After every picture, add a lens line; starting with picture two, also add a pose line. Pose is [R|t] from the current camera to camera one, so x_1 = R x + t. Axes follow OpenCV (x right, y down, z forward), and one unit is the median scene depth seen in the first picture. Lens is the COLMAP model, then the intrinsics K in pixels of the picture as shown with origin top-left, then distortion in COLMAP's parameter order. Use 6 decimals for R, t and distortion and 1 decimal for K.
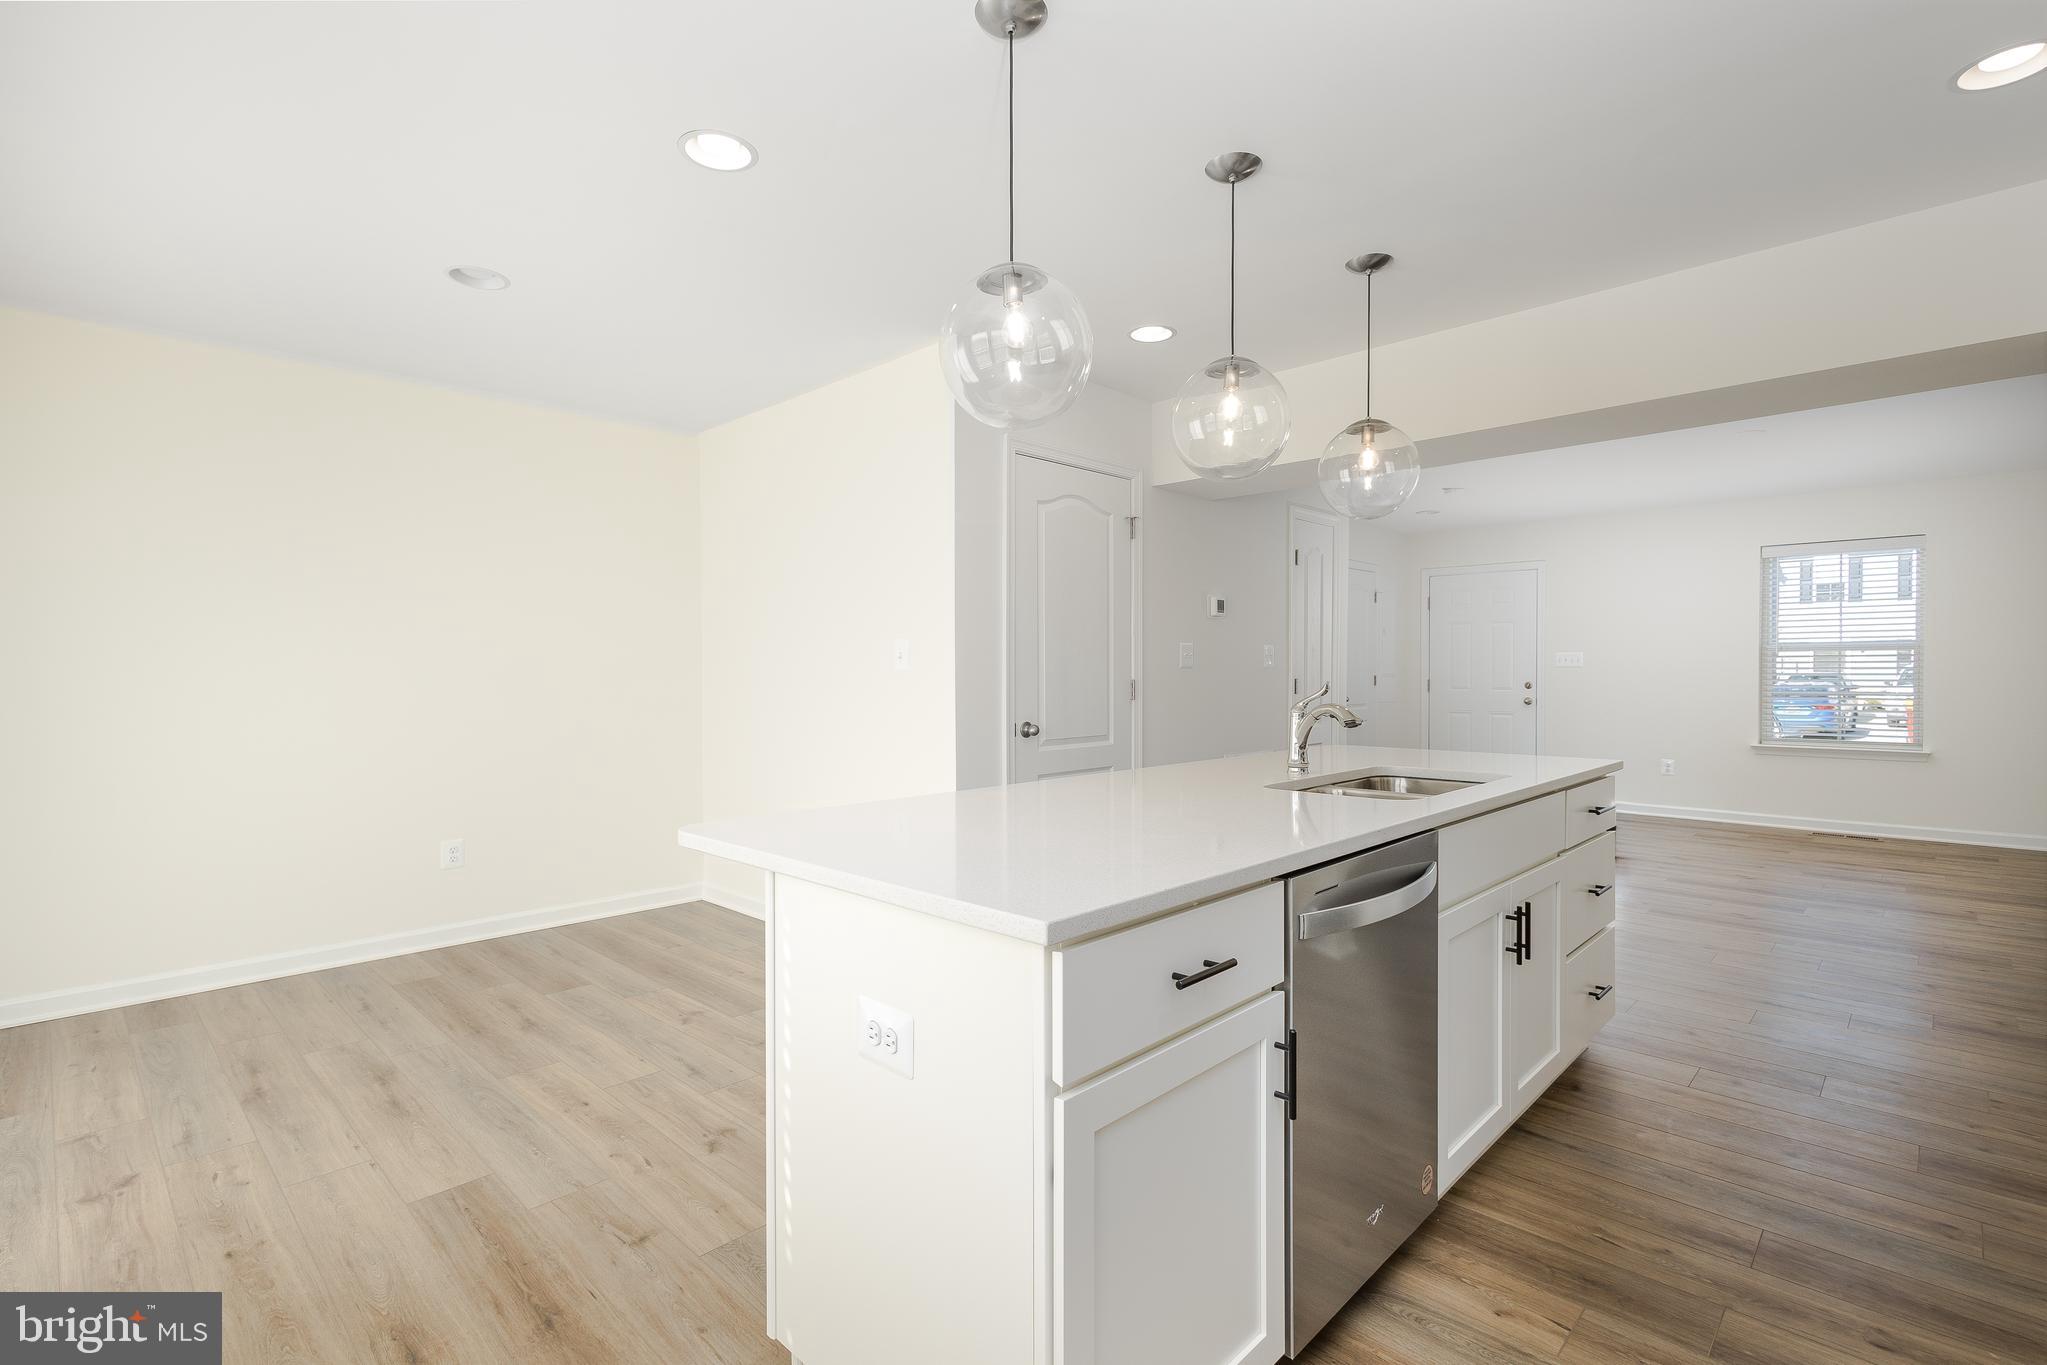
lens RADIAL K [[949.2, 0, 1024.4], [0, 949.2, 674.8], [0, 0, 1]] dist [0.011634, -0.000852]
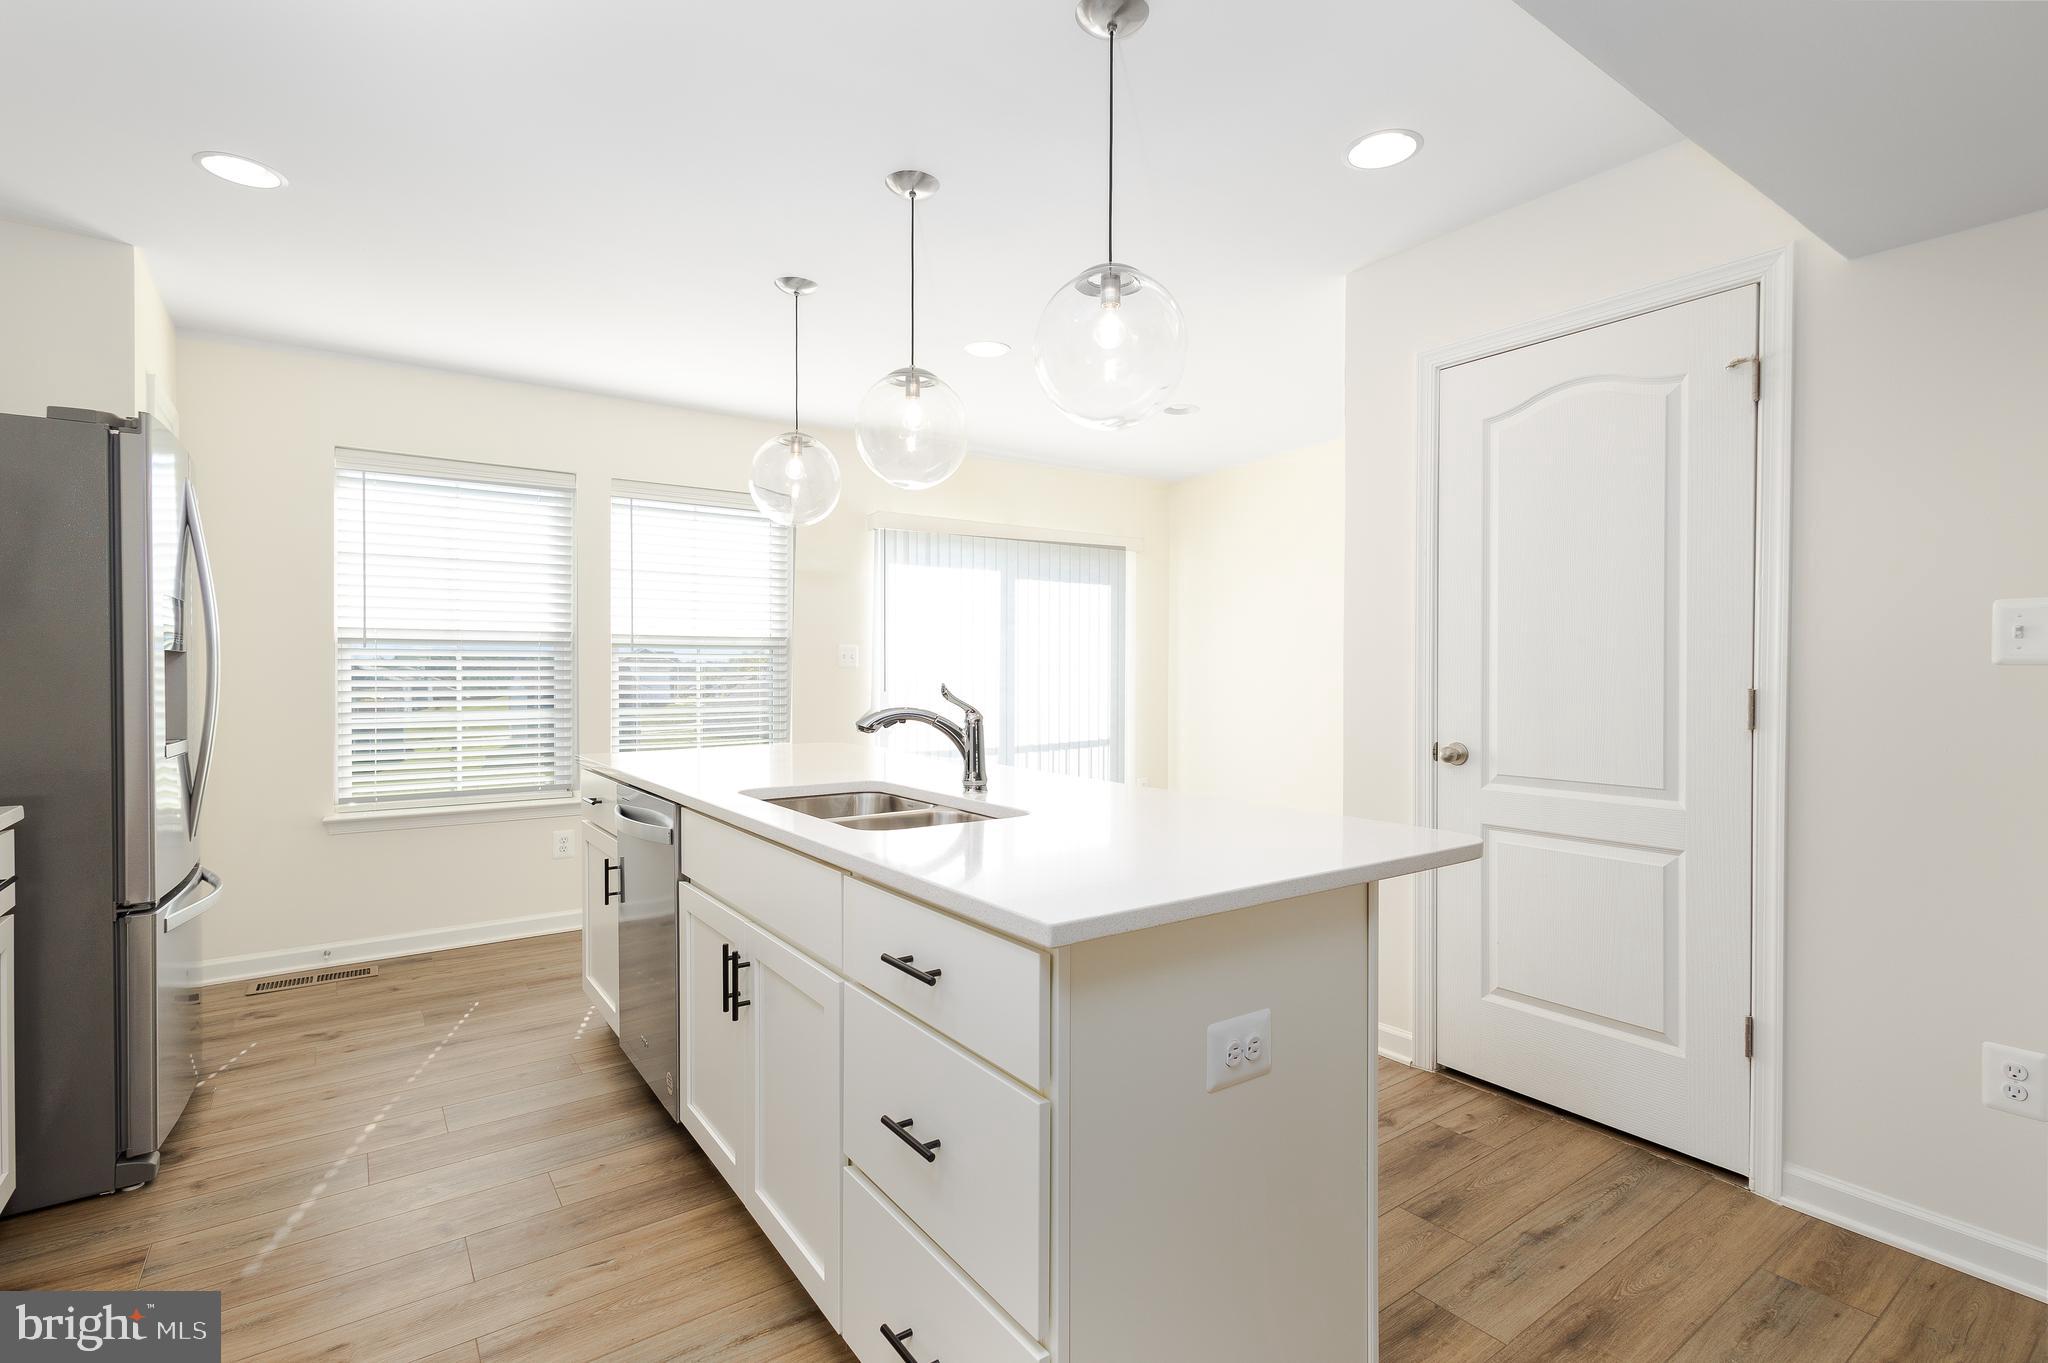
lens RADIAL K [[949.6, 0, 1038.5], [0, 949.6, 681.2], [0, 0, 1]] dist [0.011634, -0.000852]
pose [[-0.162345, 0.019697, -0.986537, 0.987297], [0.001104, 0.999804, 0.019781, -0.013973], [0.986733, 0.002122, -0.162335, 1.061715]]
